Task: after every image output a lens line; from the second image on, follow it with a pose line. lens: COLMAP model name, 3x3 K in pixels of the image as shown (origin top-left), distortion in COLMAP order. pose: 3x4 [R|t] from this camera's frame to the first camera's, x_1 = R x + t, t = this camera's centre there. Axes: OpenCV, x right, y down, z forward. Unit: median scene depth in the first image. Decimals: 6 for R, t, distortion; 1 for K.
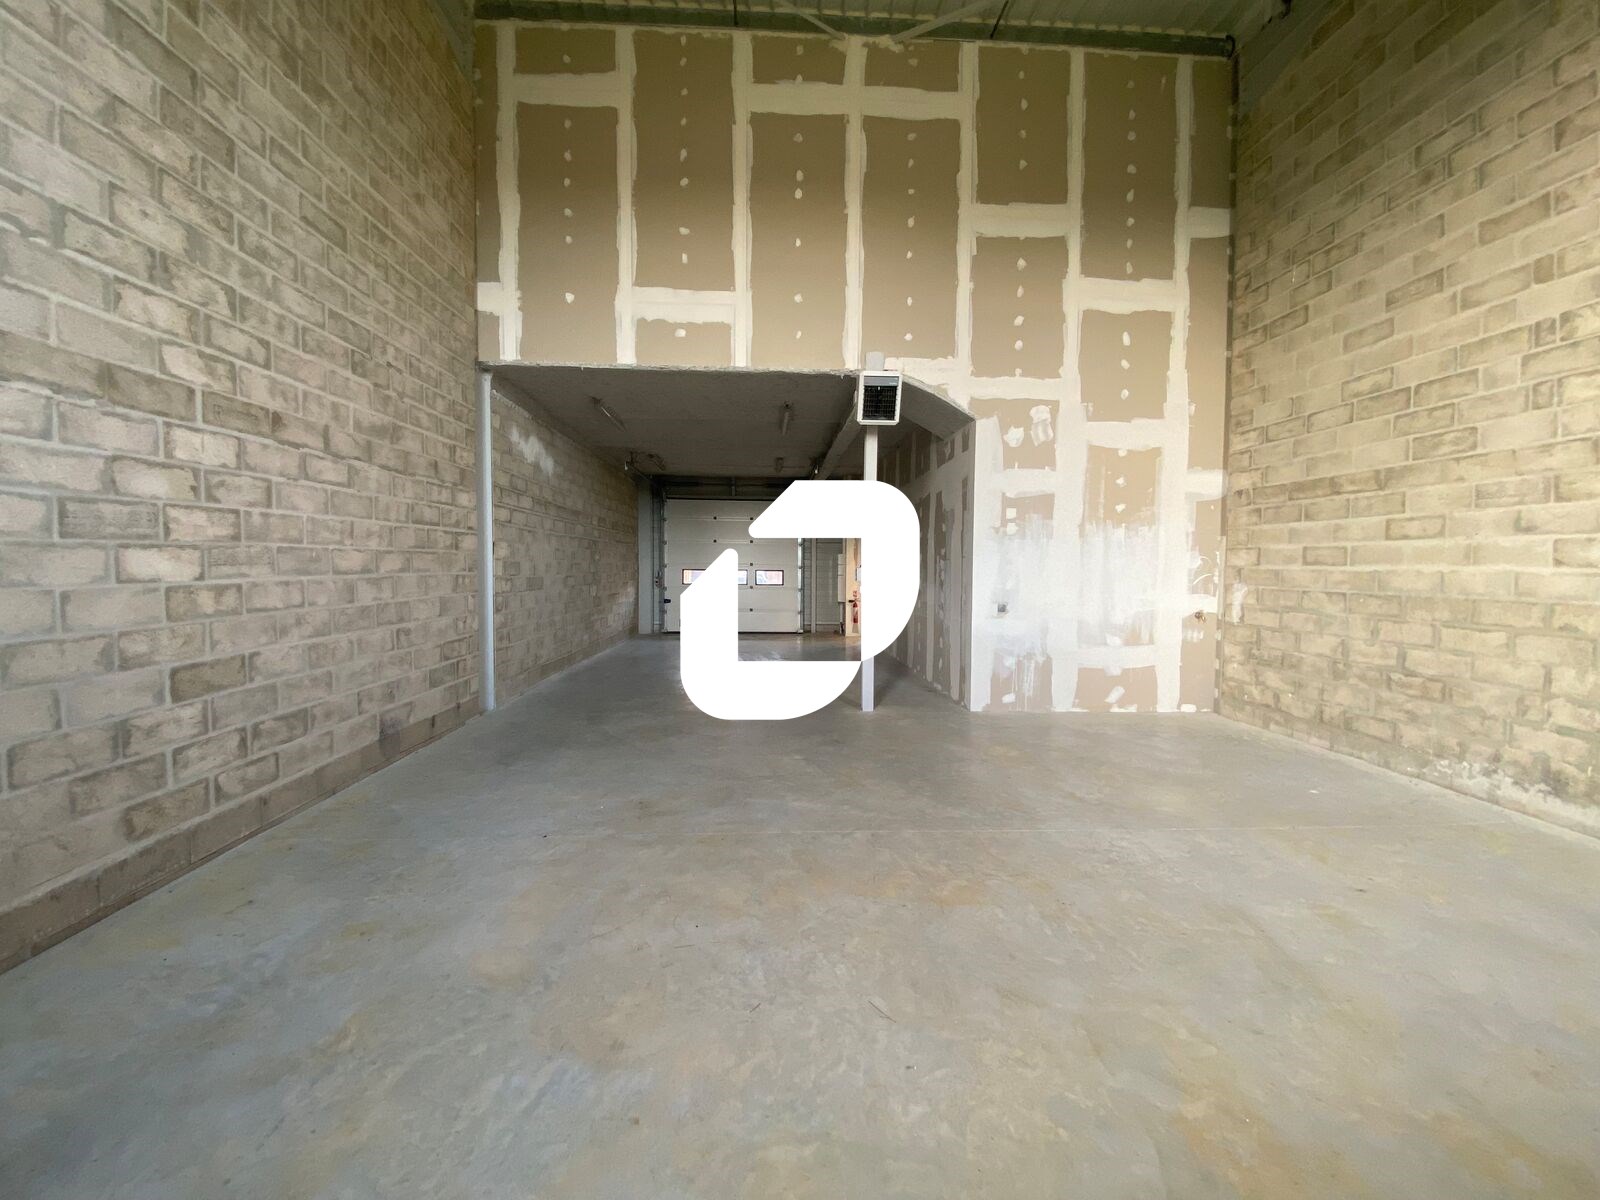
lens RADIAL K [[650.4, 0, 800.0], [0, 650.4, 600.0], [0, 0, 1]] dist [0.015917, -0.020518]
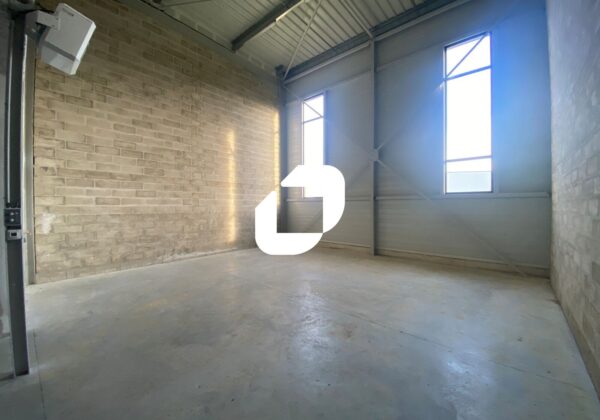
lens RADIAL K [[238.6, 0, 300.0], [0, 238.6, 210.0], [0, 0, 1]] dist [-0.000525, -0.000256]
pose [[-0.716188, -0.017548, 0.697686, -0.421560], [0.034561, 0.997566, 0.060568, -0.059566], [-0.697051, 0.067491, -0.713838, 1.074546]]
